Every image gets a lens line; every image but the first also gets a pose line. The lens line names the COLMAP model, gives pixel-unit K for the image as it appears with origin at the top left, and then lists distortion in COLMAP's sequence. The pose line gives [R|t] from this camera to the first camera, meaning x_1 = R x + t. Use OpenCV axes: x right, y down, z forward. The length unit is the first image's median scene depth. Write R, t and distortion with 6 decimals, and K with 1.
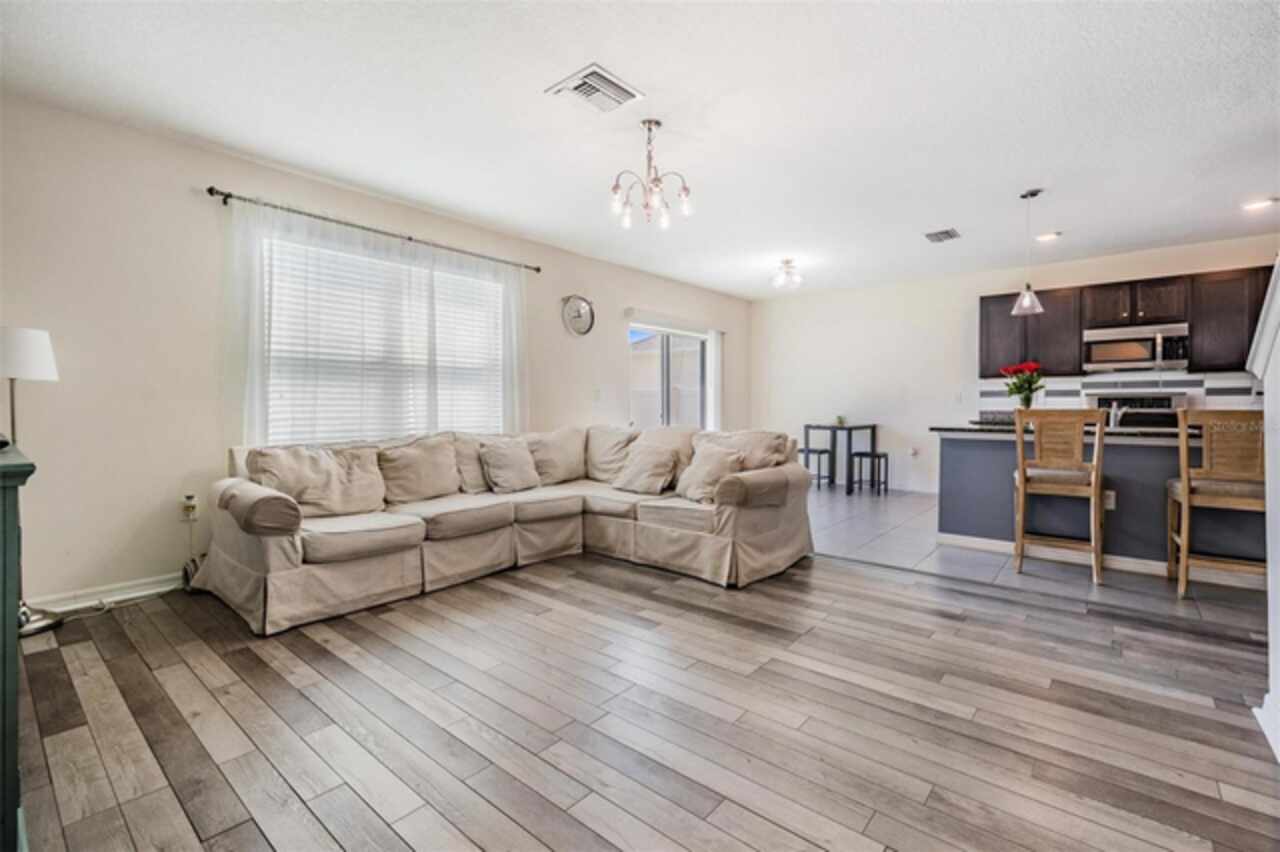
lens RADIAL K [[567.3, 0, 641.5], [0, 567.3, 411.5], [0, 0, 1]] dist [-0.000956, -0.000197]
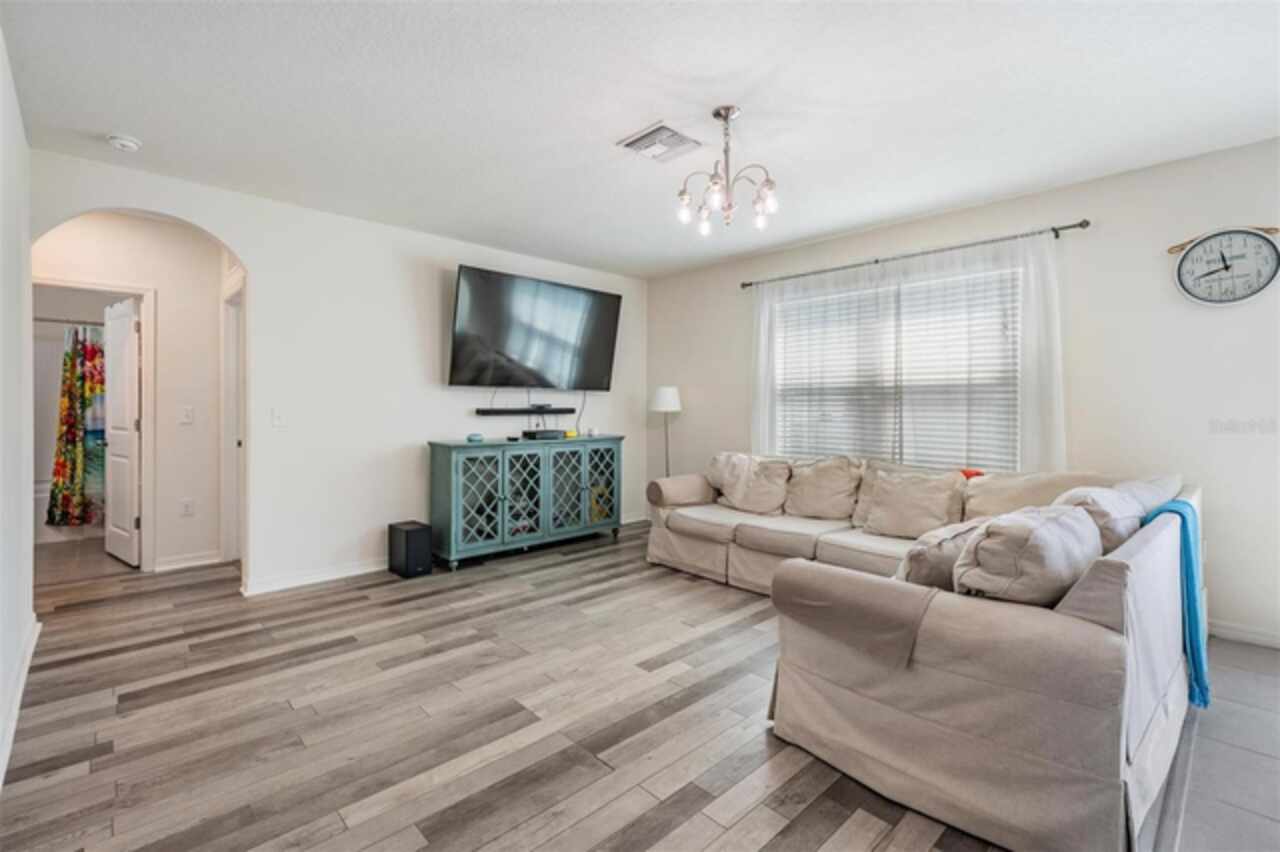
lens RADIAL K [[578.0, 0, 642.1], [0, 578.0, 403.3], [0, 0, 1]] dist [0.000411, 0.000240]
pose [[-0.112023, -0.006671, -0.993683, 0.880645], [-0.013896, 0.999890, -0.005146, -0.059558], [0.993608, 0.013231, -0.112104, 0.962720]]
